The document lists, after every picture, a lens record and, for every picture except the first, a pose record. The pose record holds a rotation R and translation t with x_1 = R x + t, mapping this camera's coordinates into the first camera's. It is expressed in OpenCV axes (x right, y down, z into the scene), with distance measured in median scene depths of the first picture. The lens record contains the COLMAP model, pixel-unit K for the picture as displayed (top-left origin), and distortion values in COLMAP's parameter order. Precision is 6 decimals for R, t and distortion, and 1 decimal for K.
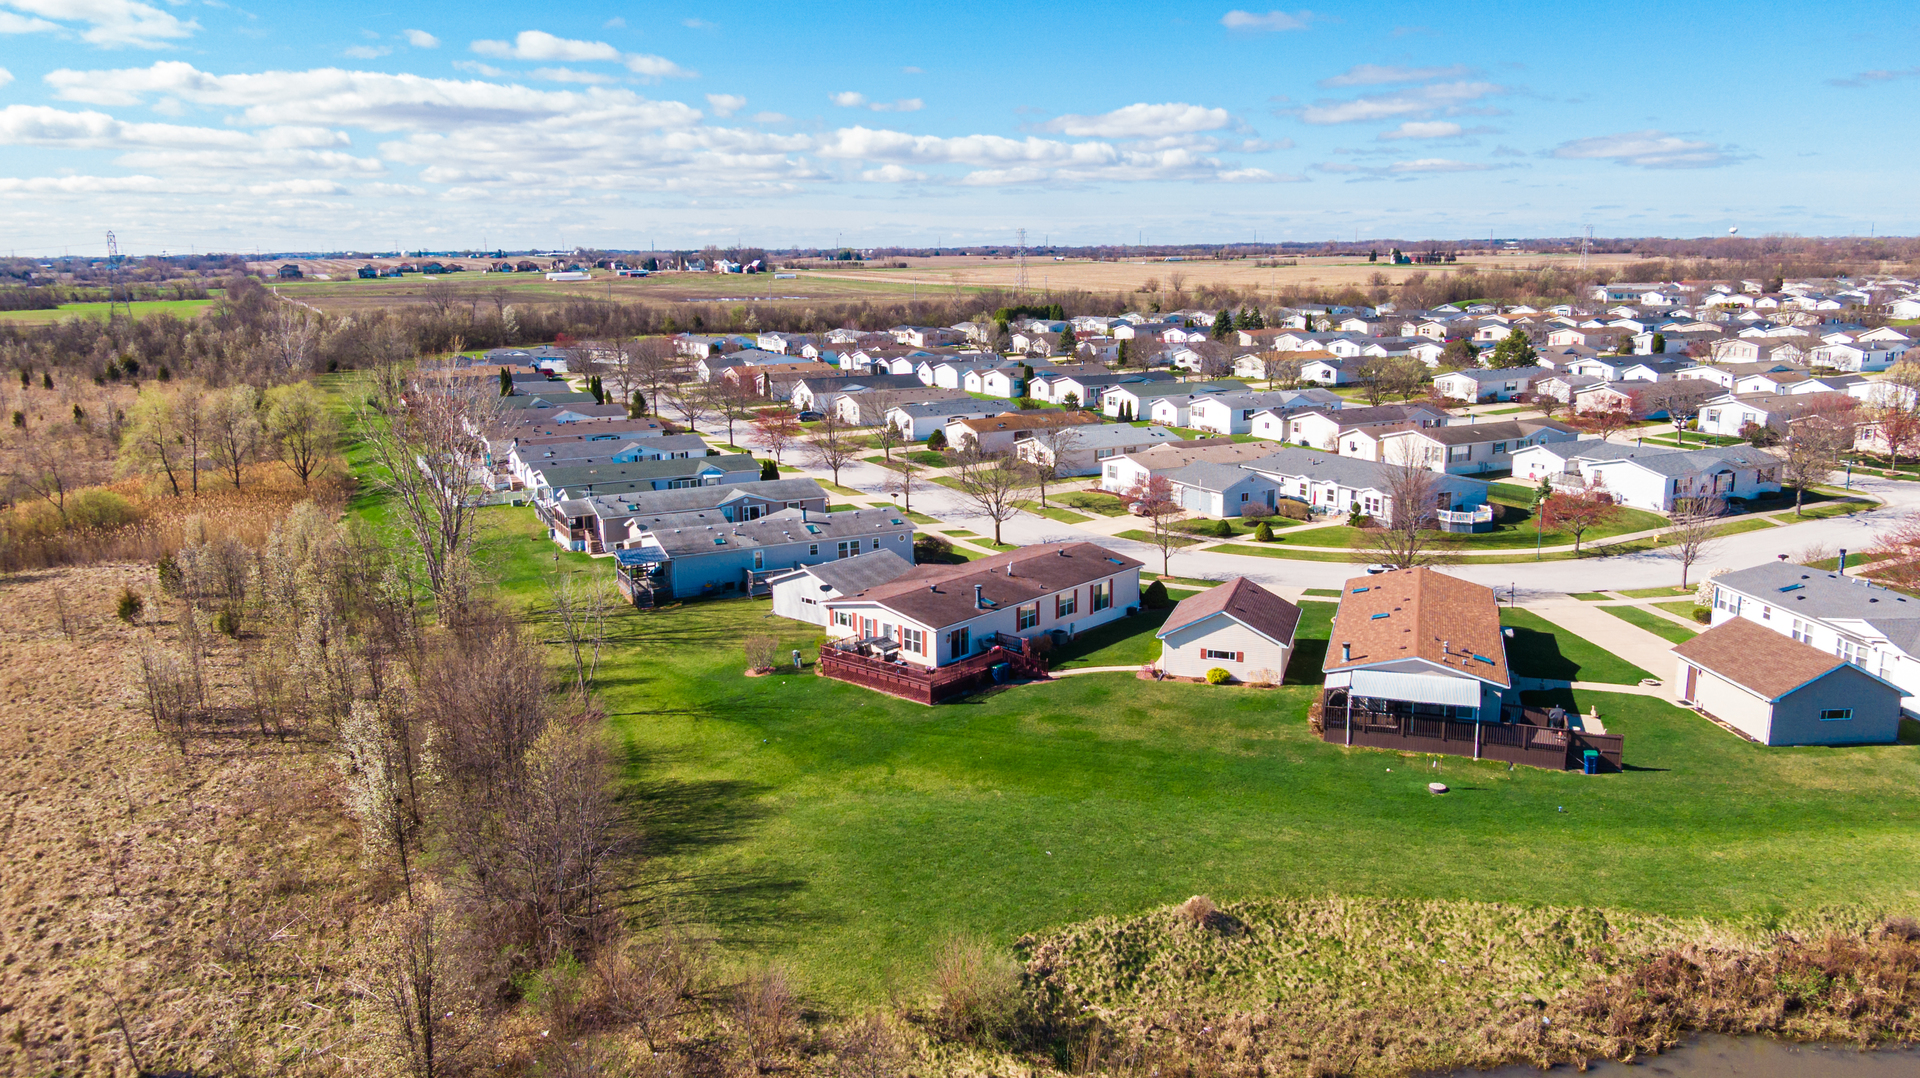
lens RADIAL K [[1367.4, 0, 960.0], [0, 1367.4, 539.0], [0, 0, 1]] dist [0.054432, -0.078927]
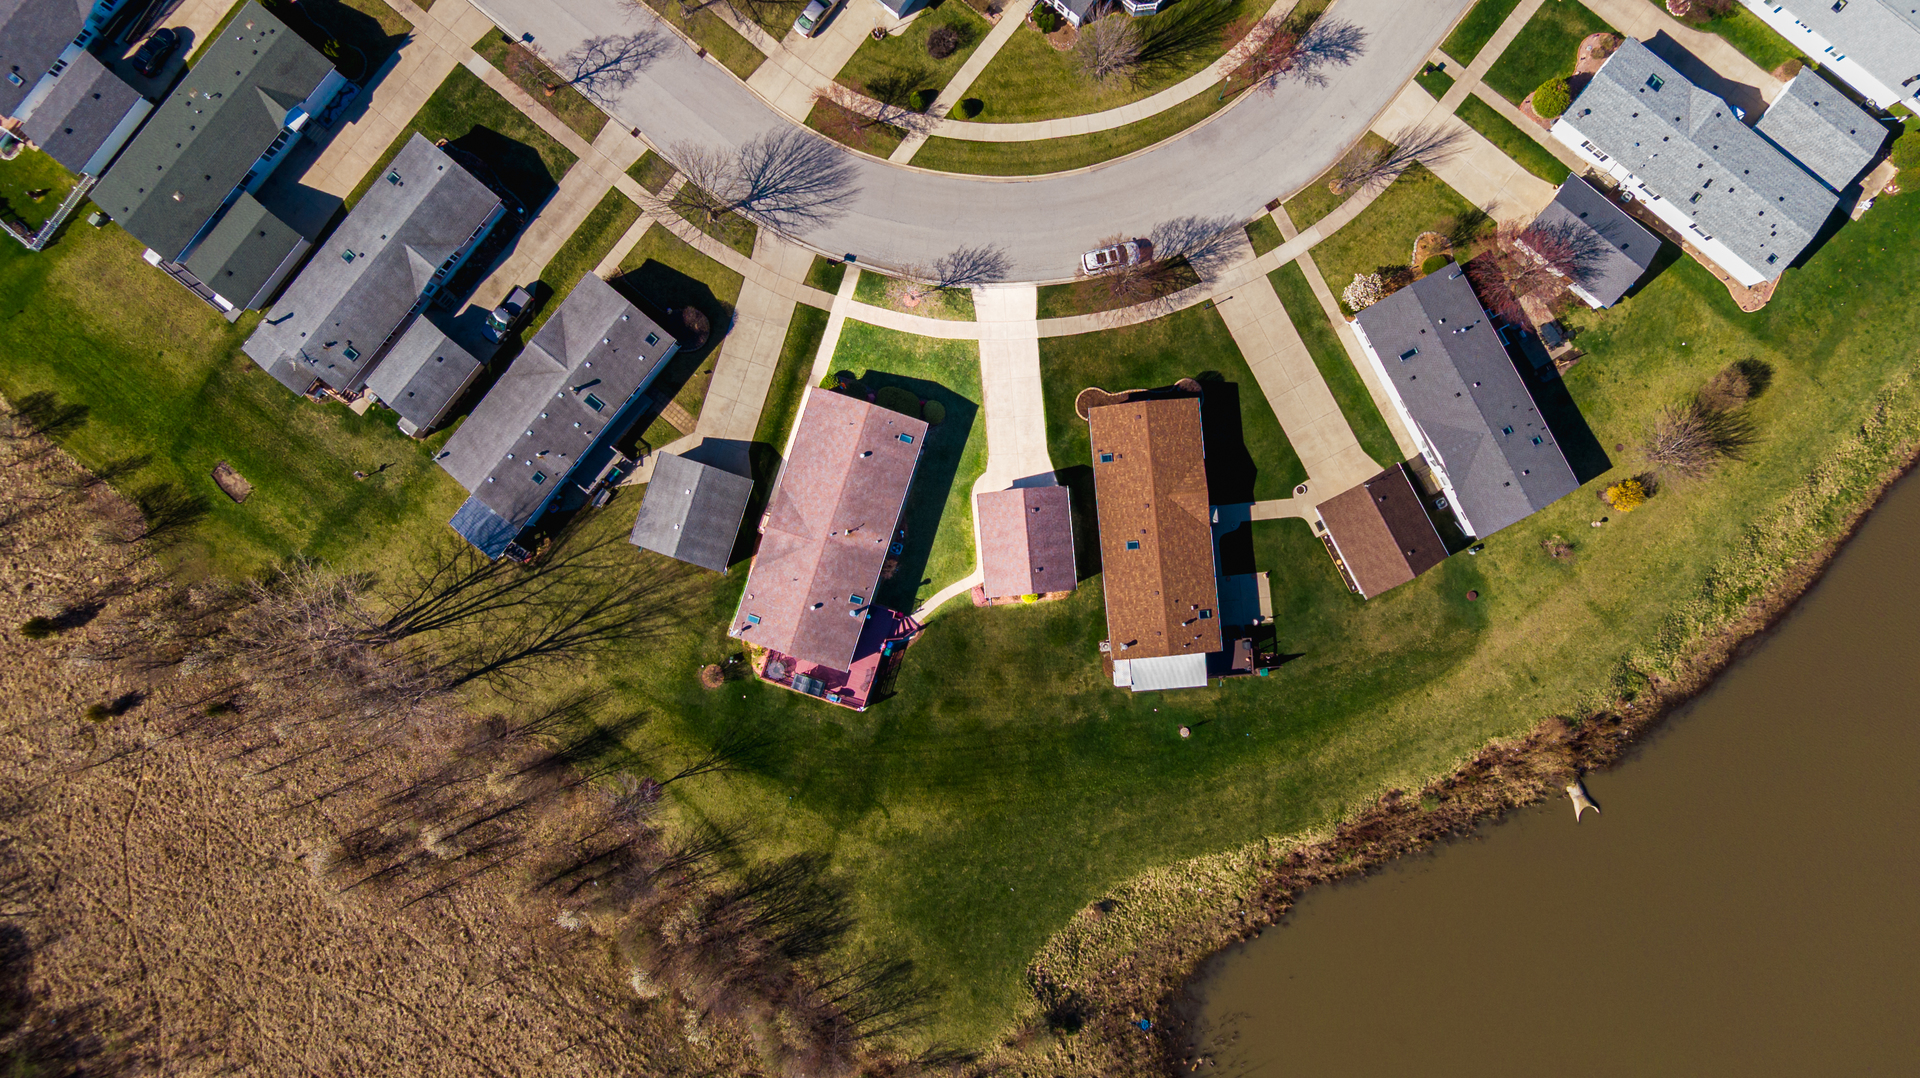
lens RADIAL K [[1367.4, 0, 960.0], [0, 1367.4, 539.0], [0, 0, 1]] dist [0.054432, -0.078927]
pose [[0.916283, -0.400499, 0.005133, 0.138203], [0.094659, 0.228984, 0.968817, -1.326434], [-0.389186, -0.887224, 0.247725, 0.726635]]
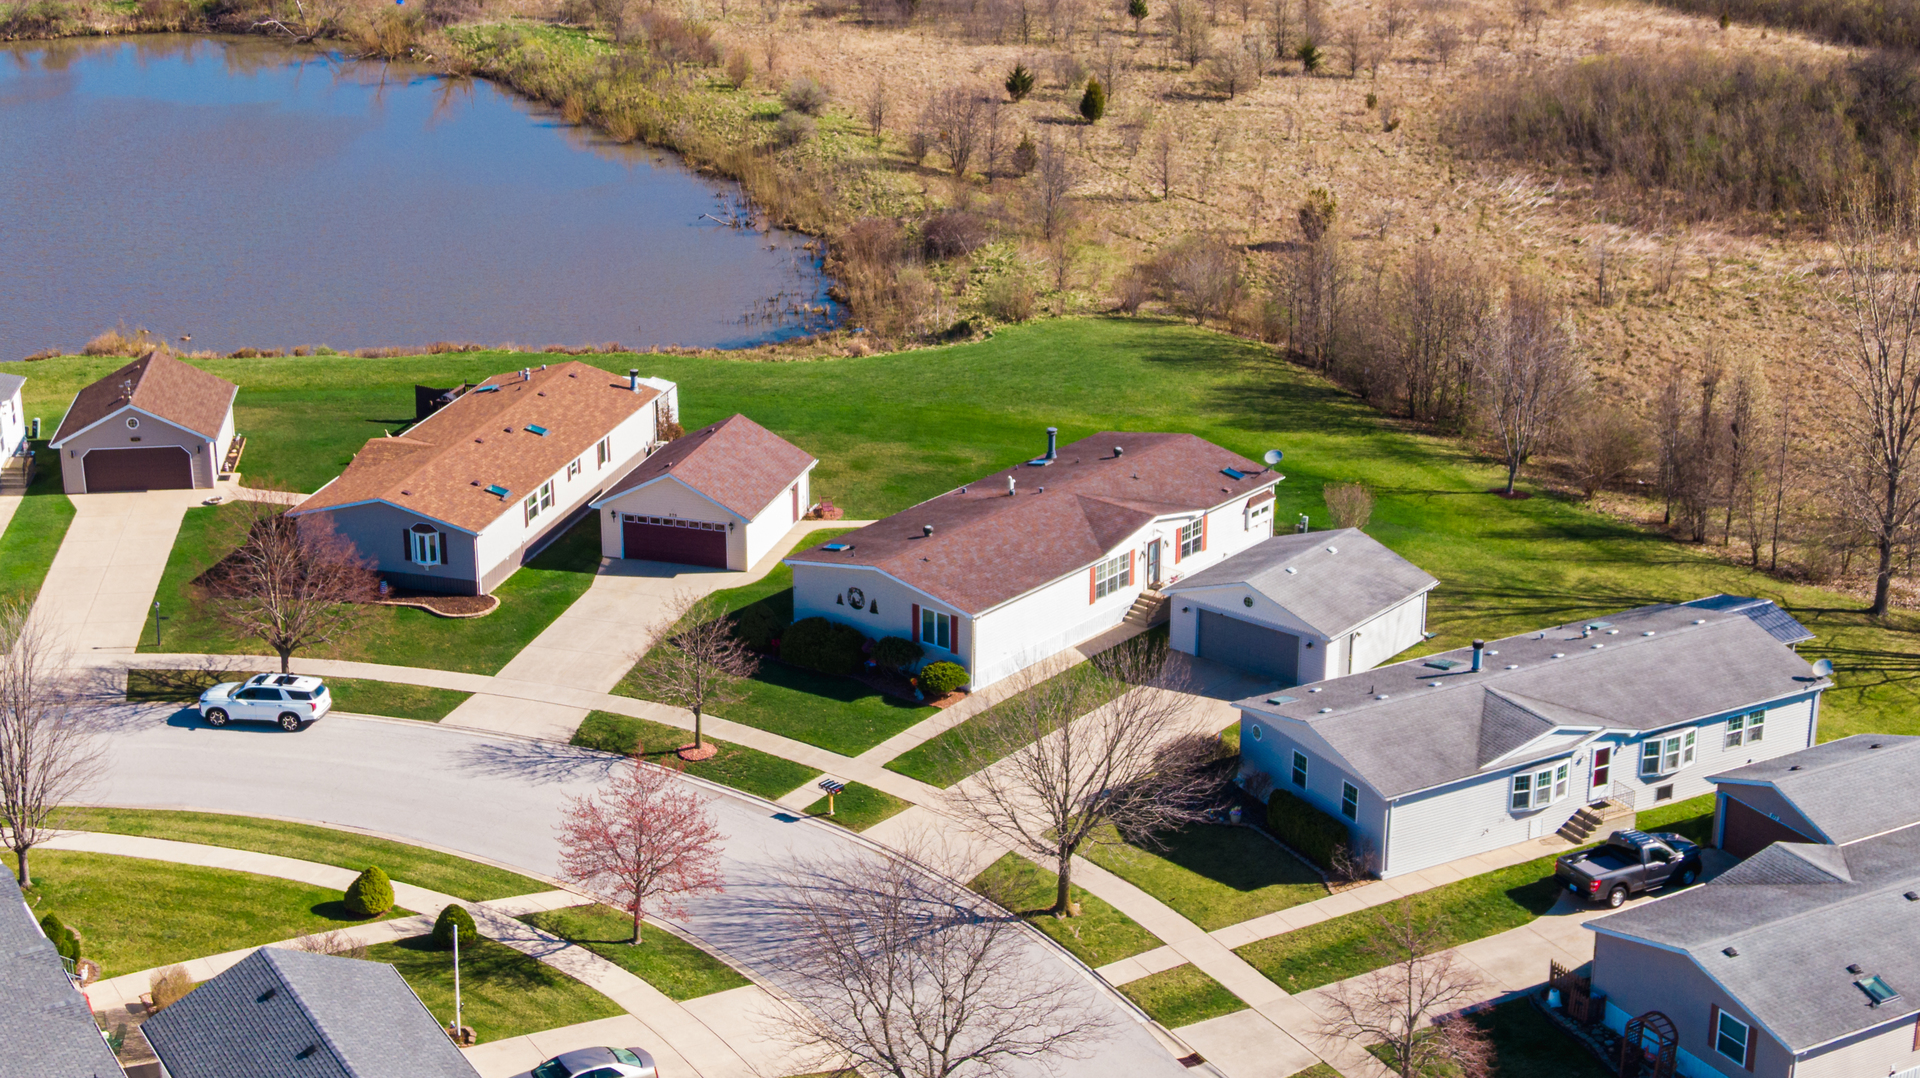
lens RADIAL K [[2927.1, 0, 957.0], [0, 2927.1, 539.4], [0, 0, 1]] dist [0.005450, -0.012925]
pose [[-0.999077, 0.023441, -0.036005, 0.126357], [0.000761, 0.847568, 0.530686, -0.783724], [0.042957, 0.530168, -0.846804, 2.470573]]
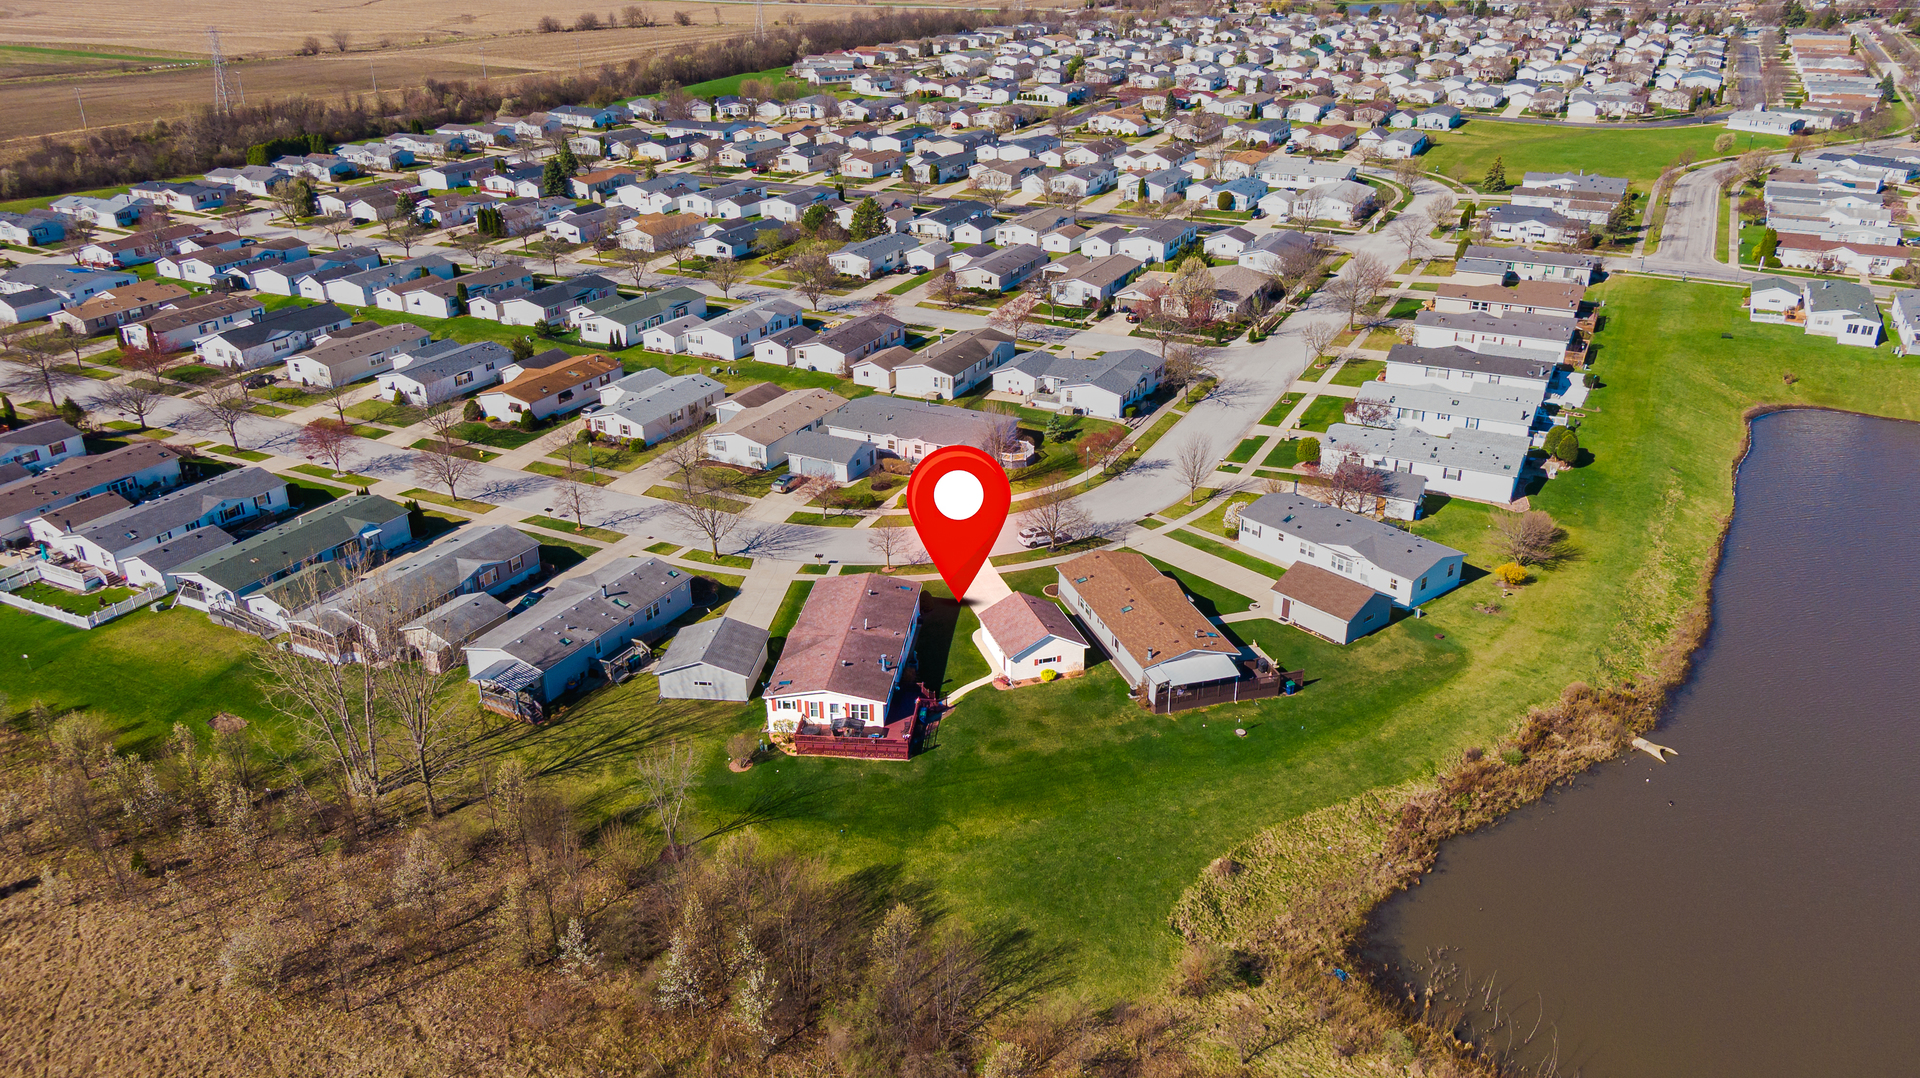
lens RADIAL K [[1367.4, 0, 960.0], [0, 1367.4, 539.0], [0, 0, 1]] dist [0.054432, -0.078927]
pose [[0.814899, -0.236940, 0.528960, -0.645051], [0.121130, 0.962093, 0.244345, -0.419217], [-0.566804, -0.135044, 0.812709, -0.136252]]
